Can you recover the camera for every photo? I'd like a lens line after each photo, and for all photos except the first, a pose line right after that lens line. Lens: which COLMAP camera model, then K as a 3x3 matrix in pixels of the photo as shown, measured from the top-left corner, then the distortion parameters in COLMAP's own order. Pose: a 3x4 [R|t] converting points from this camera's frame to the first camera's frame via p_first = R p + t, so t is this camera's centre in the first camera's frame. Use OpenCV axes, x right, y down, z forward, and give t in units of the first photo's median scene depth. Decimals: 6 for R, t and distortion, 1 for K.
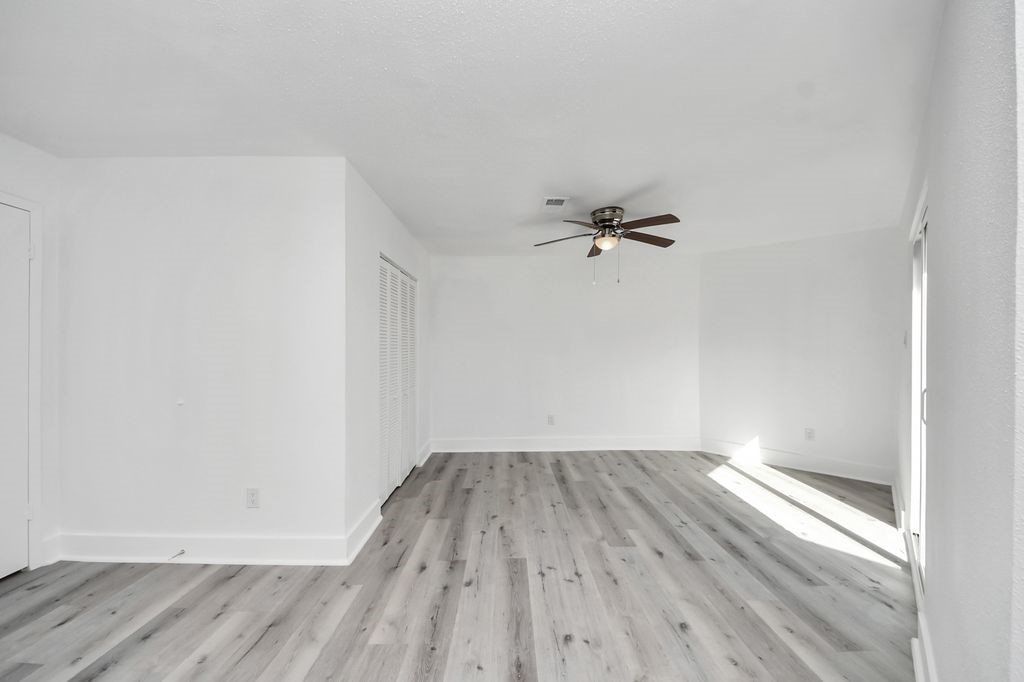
lens RADIAL K [[379.3, 0, 516.4], [0, 379.3, 349.6], [0, 0, 1]] dist [-0.003374, -0.007178]
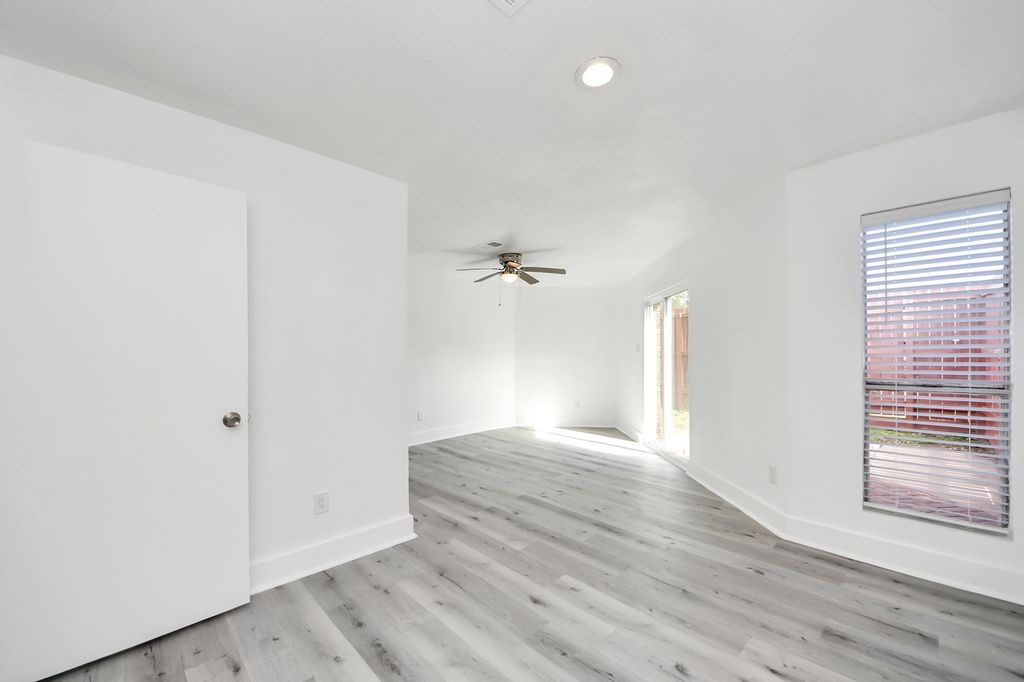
lens RADIAL K [[379.3, 0, 514.5], [0, 379.3, 337.3], [0, 0, 1]] dist [-0.003374, -0.007178]
pose [[0.741266, 0.026702, 0.670680, -1.047657], [0.008021, 0.998785, -0.048630, 0.021214], [-0.671163, 0.041427, 0.740151, -0.079174]]
